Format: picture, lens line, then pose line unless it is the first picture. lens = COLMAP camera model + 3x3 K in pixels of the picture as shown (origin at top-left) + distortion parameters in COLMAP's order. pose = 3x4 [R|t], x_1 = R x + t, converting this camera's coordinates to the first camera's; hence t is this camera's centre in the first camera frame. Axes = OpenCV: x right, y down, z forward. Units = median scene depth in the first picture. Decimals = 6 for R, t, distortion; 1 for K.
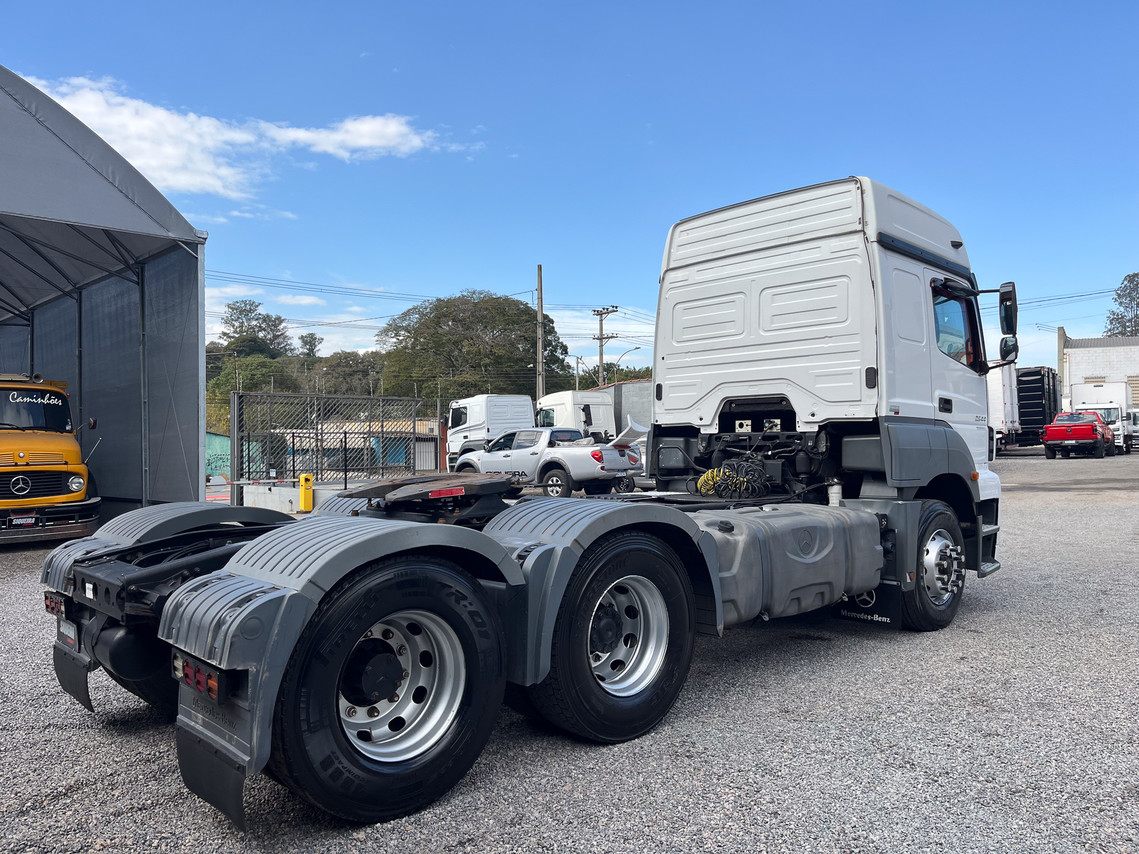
lens RADIAL K [[863.6, 0, 572.5], [0, 863.6, 440.8], [0, 0, 1]] dist [0.078618, -0.126828]
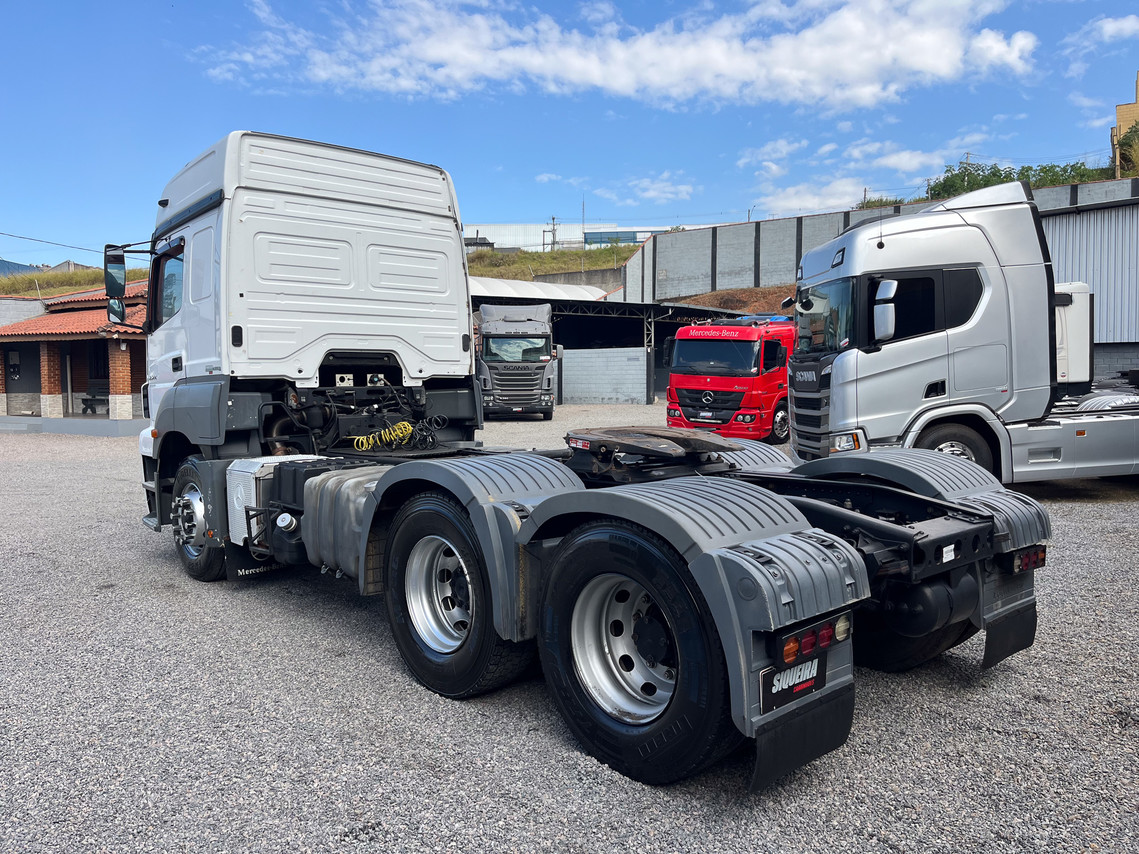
lens RADIAL K [[863.6, 0, 572.5], [0, 863.6, 440.8], [0, 0, 1]] dist [0.078618, -0.126828]
pose [[0.020671, -0.058728, 0.998060, -0.773621], [0.009859, 0.998237, 0.058534, -0.003470], [-0.999738, 0.008629, 0.021213, 0.722429]]
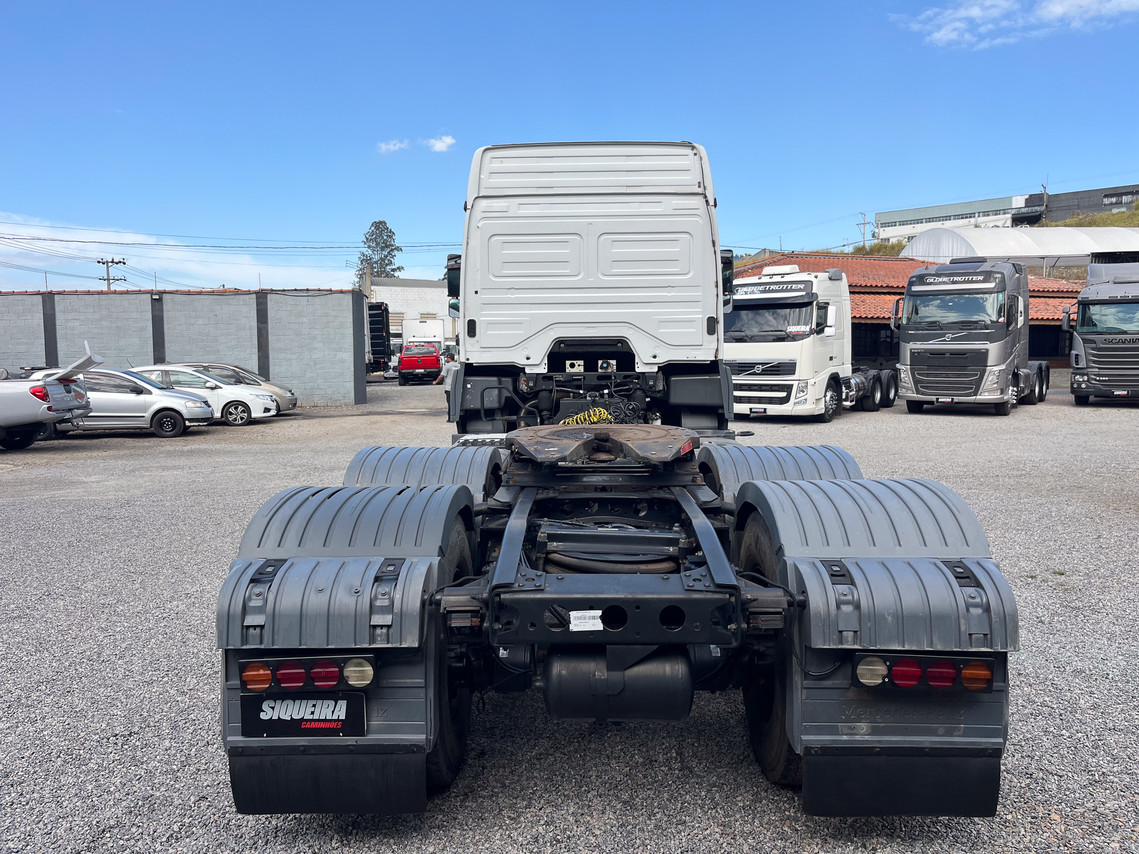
lens RADIAL K [[863.6, 0, 572.5], [0, 863.6, 440.8], [0, 0, 1]] dist [0.078618, -0.126828]
pose [[0.699617, -0.061273, 0.711886, -0.541743], [0.001367, 0.996429, 0.084421, -0.015098], [-0.714517, -0.058090, 0.697202, 0.278598]]
